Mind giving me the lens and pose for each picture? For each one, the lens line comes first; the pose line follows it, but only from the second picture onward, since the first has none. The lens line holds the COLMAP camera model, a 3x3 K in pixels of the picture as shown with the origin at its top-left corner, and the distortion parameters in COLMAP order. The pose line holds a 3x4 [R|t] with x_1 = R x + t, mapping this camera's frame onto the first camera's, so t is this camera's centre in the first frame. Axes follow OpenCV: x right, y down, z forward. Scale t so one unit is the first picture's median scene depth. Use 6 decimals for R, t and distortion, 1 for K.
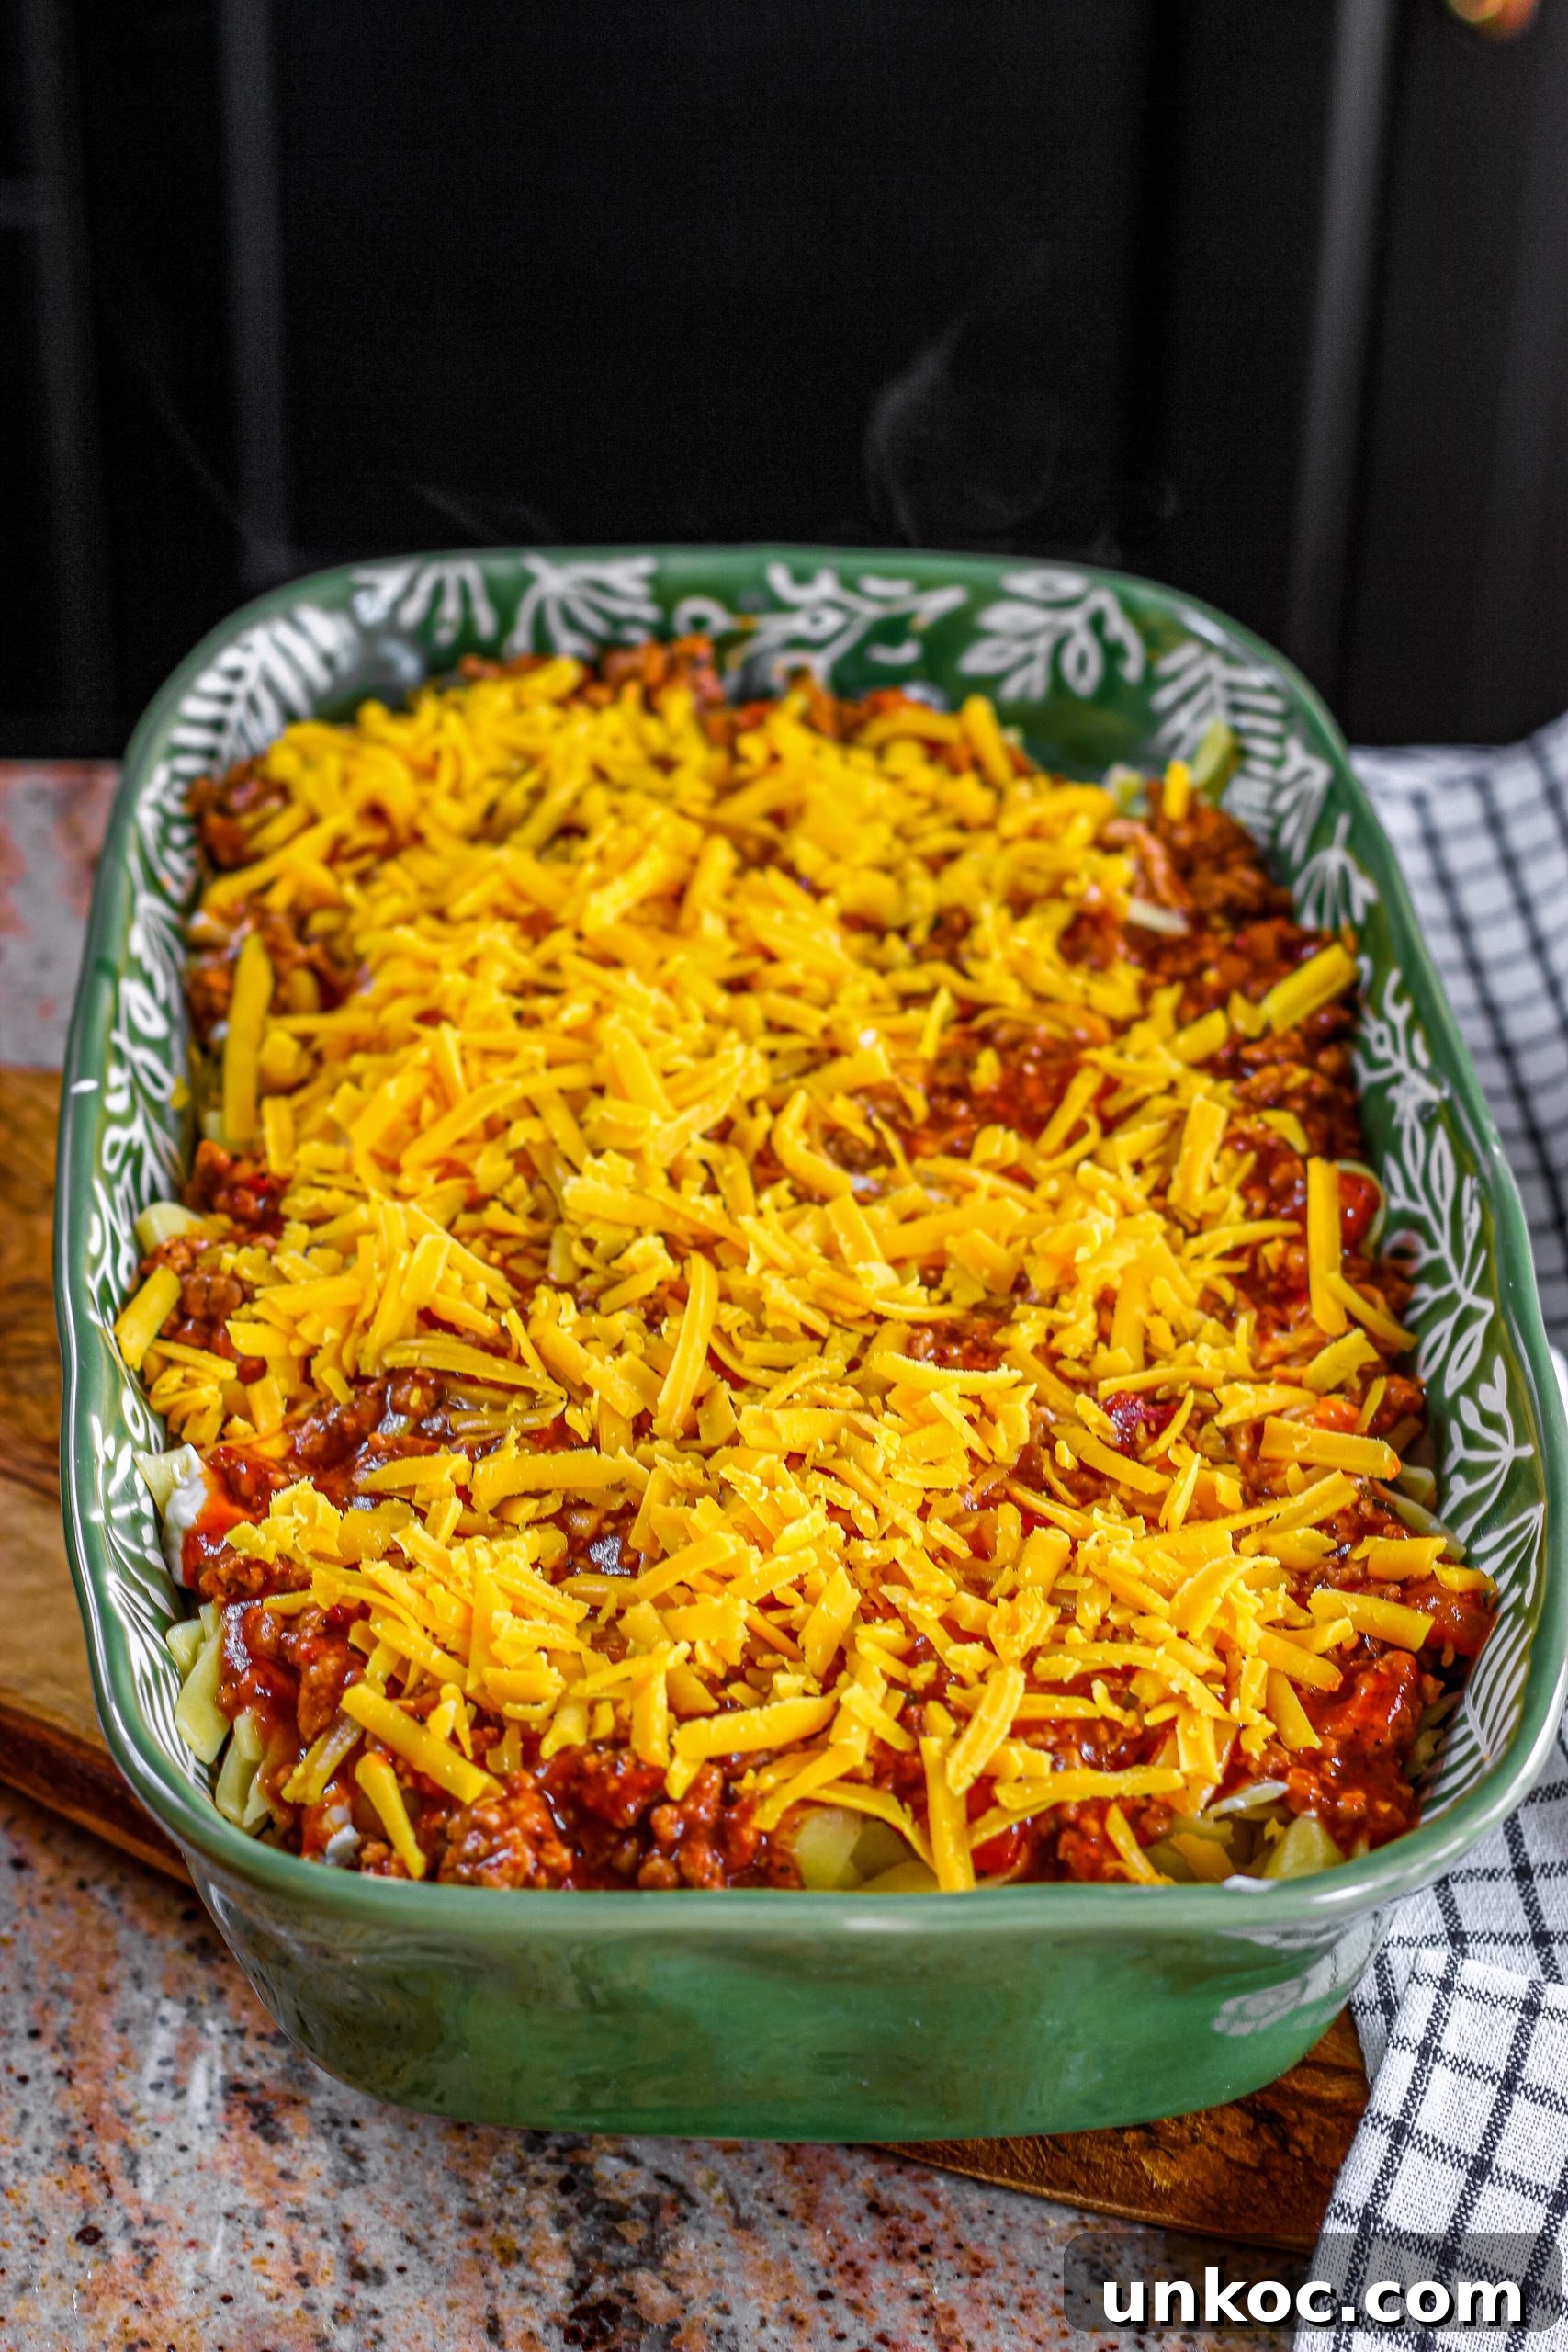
lens RADIAL K [[6058.2, 0, 814.4], [0, 6058.2, 1170.8], [0, 0, 1]] dist [-0.044989, -0.598707]
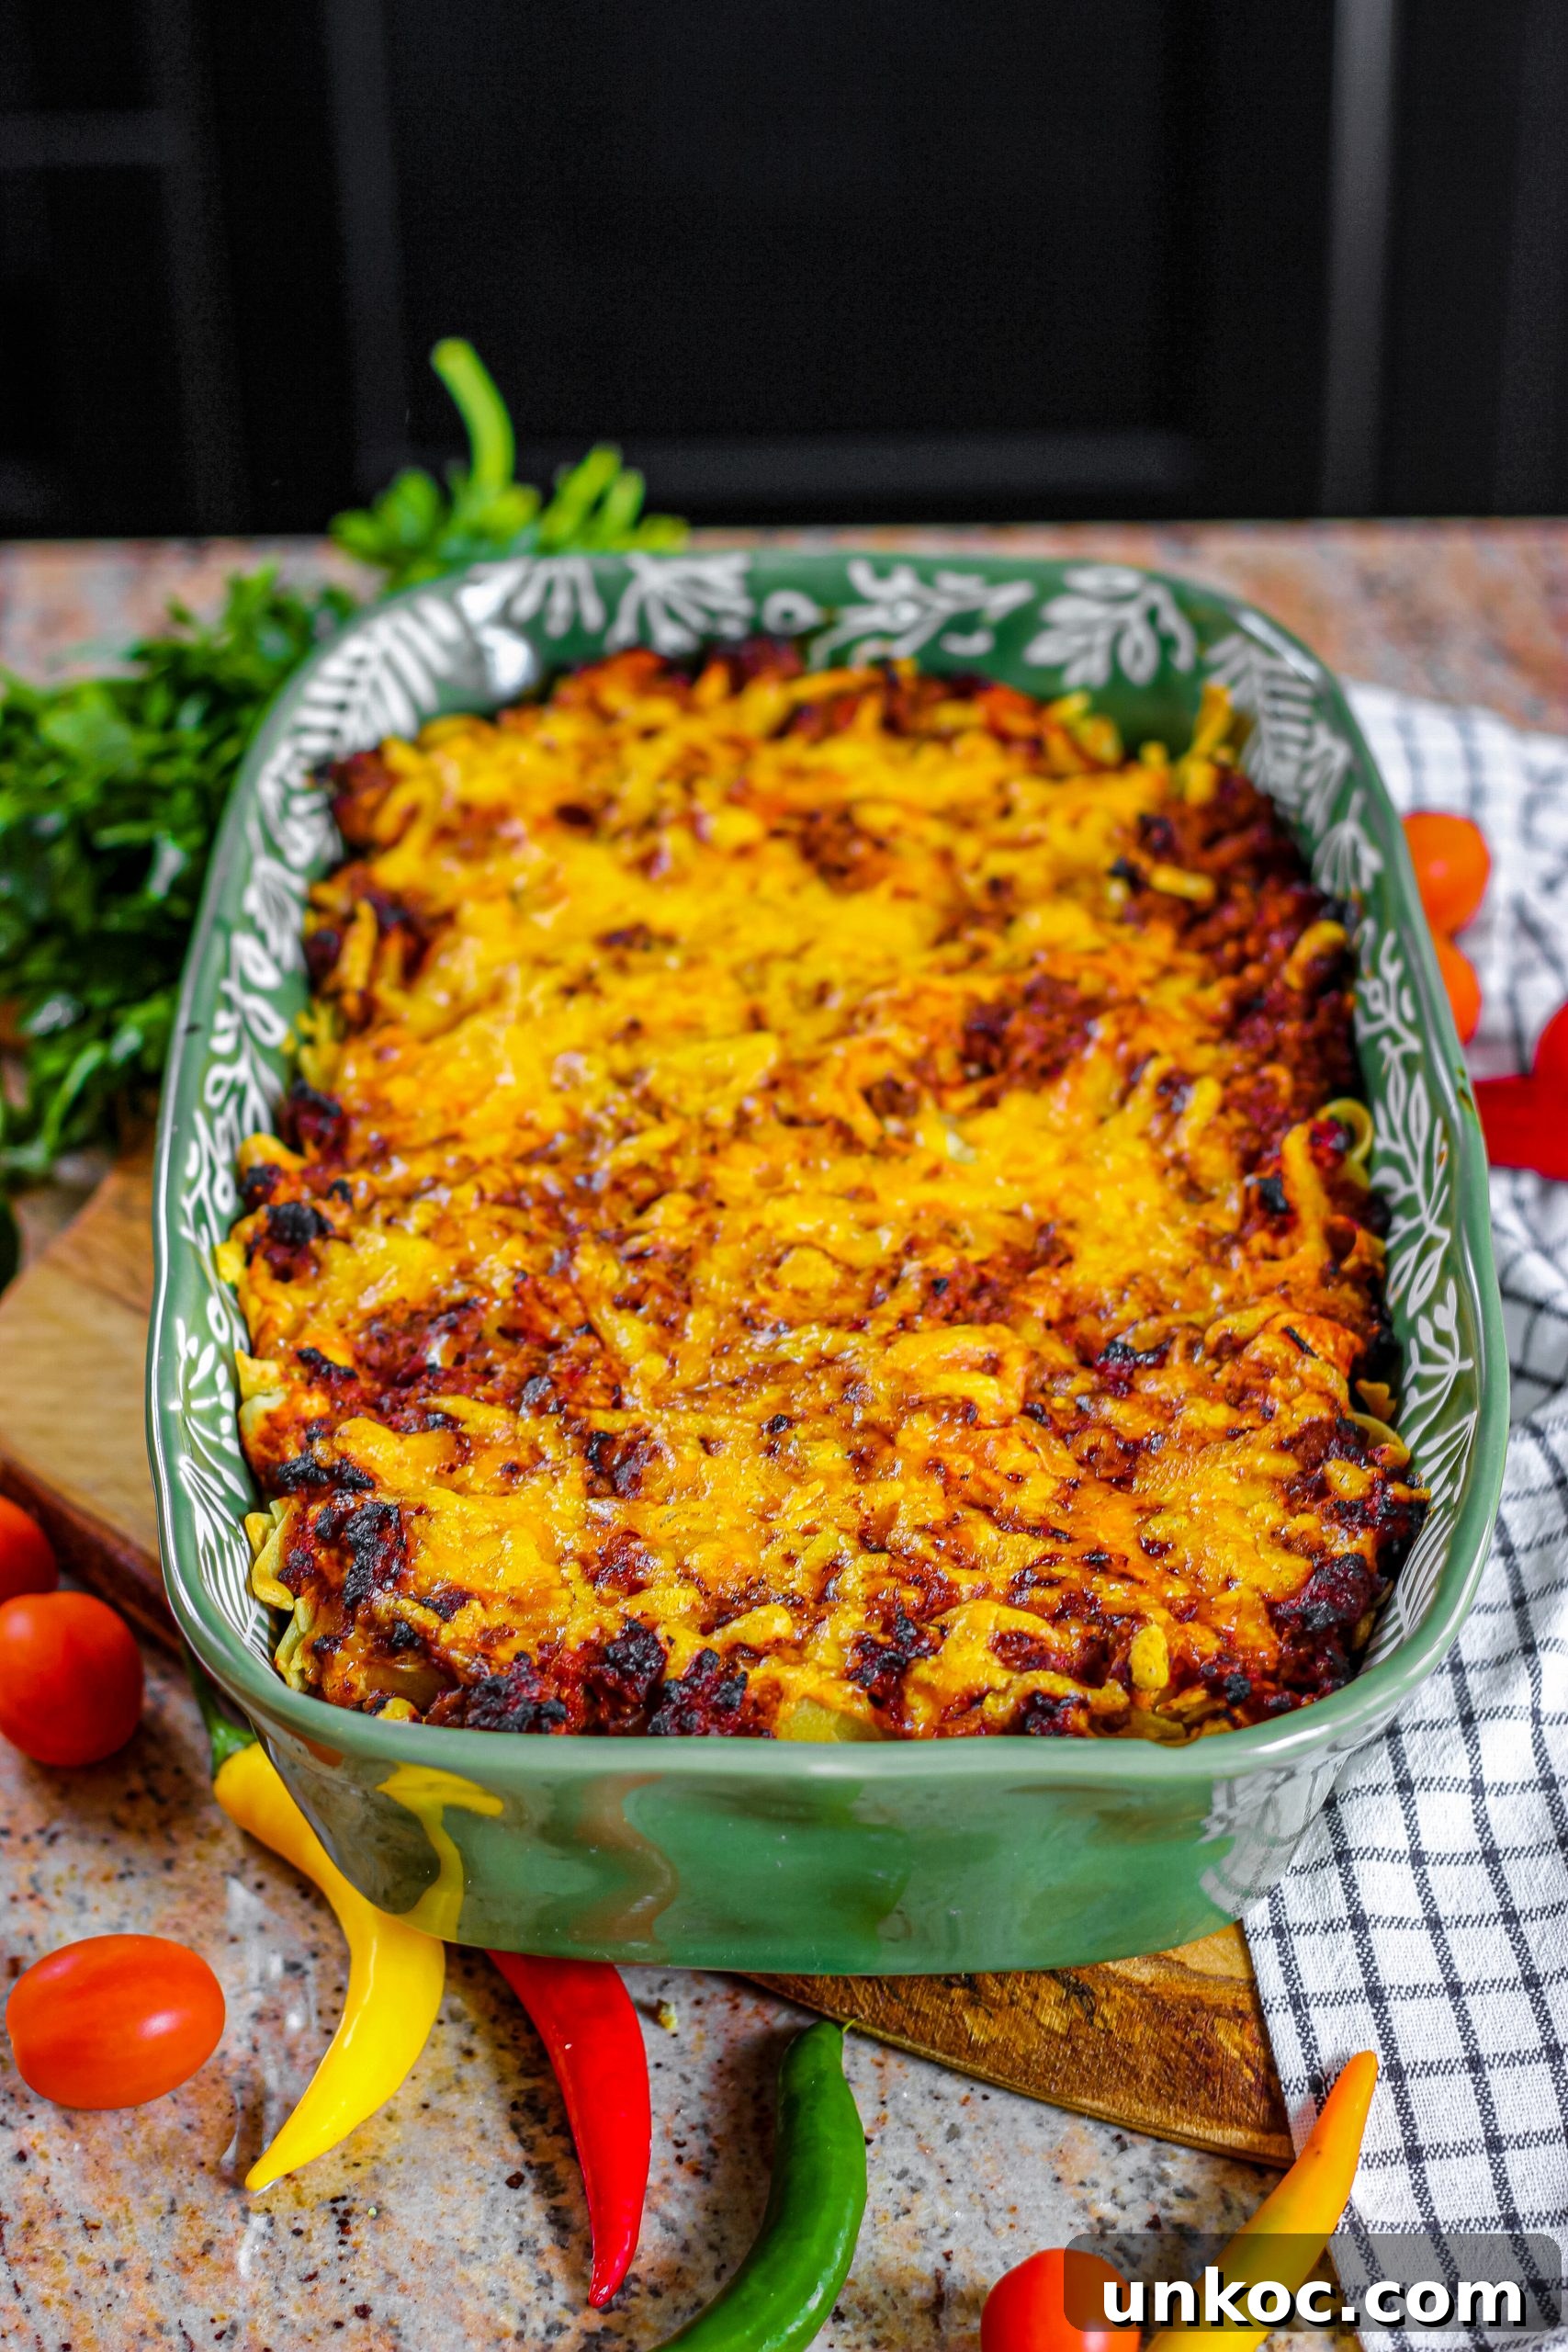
lens RADIAL K [[6058.2, 0, 814.4], [0, 6058.2, 1170.8], [0, 0, 1]] dist [-0.044989, -0.598707]
pose [[0.997458, 0.008296, -0.070778, 0.070280], [-0.008429, 0.999963, -0.001581, 0.012631], [0.070762, 0.002174, 0.997491, -0.099803]]
